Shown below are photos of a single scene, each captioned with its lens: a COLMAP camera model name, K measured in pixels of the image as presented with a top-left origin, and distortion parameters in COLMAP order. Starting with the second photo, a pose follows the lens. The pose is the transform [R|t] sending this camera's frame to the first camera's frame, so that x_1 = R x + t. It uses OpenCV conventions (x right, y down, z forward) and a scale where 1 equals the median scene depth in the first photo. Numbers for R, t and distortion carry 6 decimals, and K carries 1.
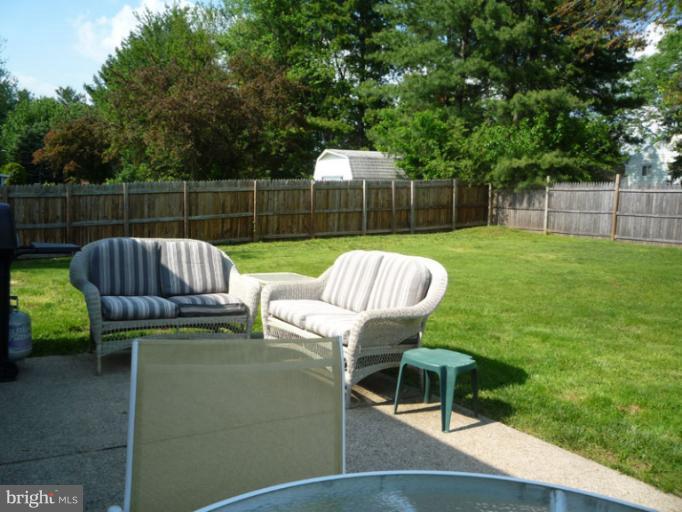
lens RADIAL K [[589.9, 0, 330.4], [0, 589.9, 259.7], [0, 0, 1]] dist [-0.051072, -0.003311]
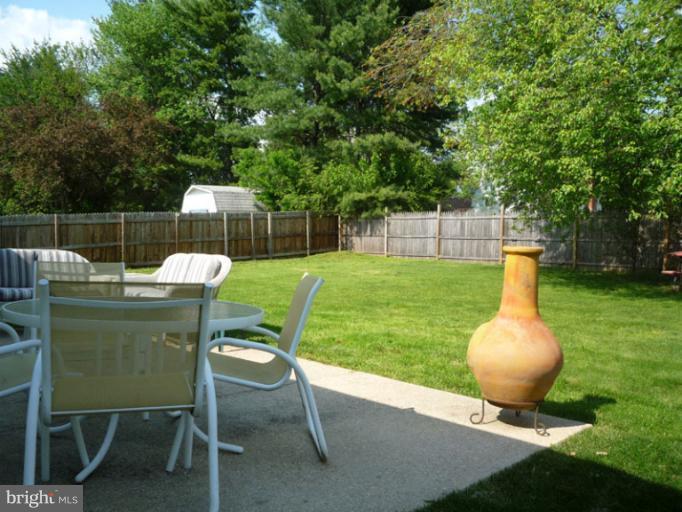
lens RADIAL K [[589.9, 0, 330.4], [0, 589.9, 259.7], [0, 0, 1]] dist [-0.051072, -0.003311]
pose [[0.980206, -0.024083, 0.196509, 0.028994], [0.035632, 0.997826, -0.055447, 0.021838], [-0.194747, 0.061352, 0.978933, -0.117328]]
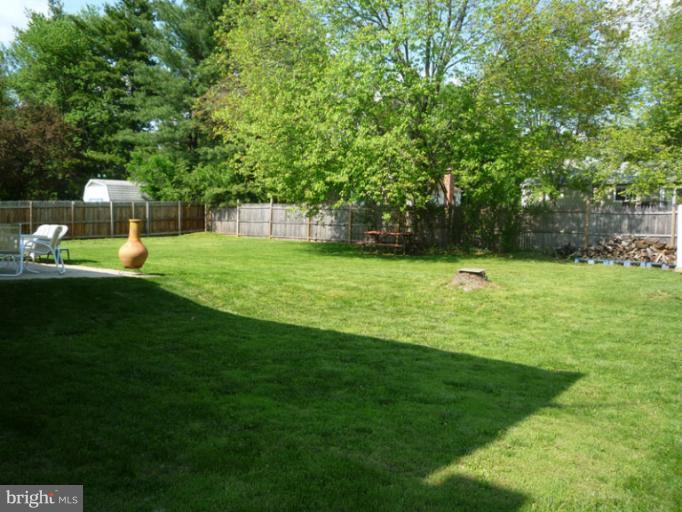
lens RADIAL K [[589.9, 0, 330.4], [0, 589.9, 259.7], [0, 0, 1]] dist [-0.051072, -0.003311]
pose [[0.952768, -0.020822, 0.302986, 0.122944], [0.031755, 0.999009, -0.031202, 0.071289], [-0.302036, 0.039350, 0.952484, -0.537317]]
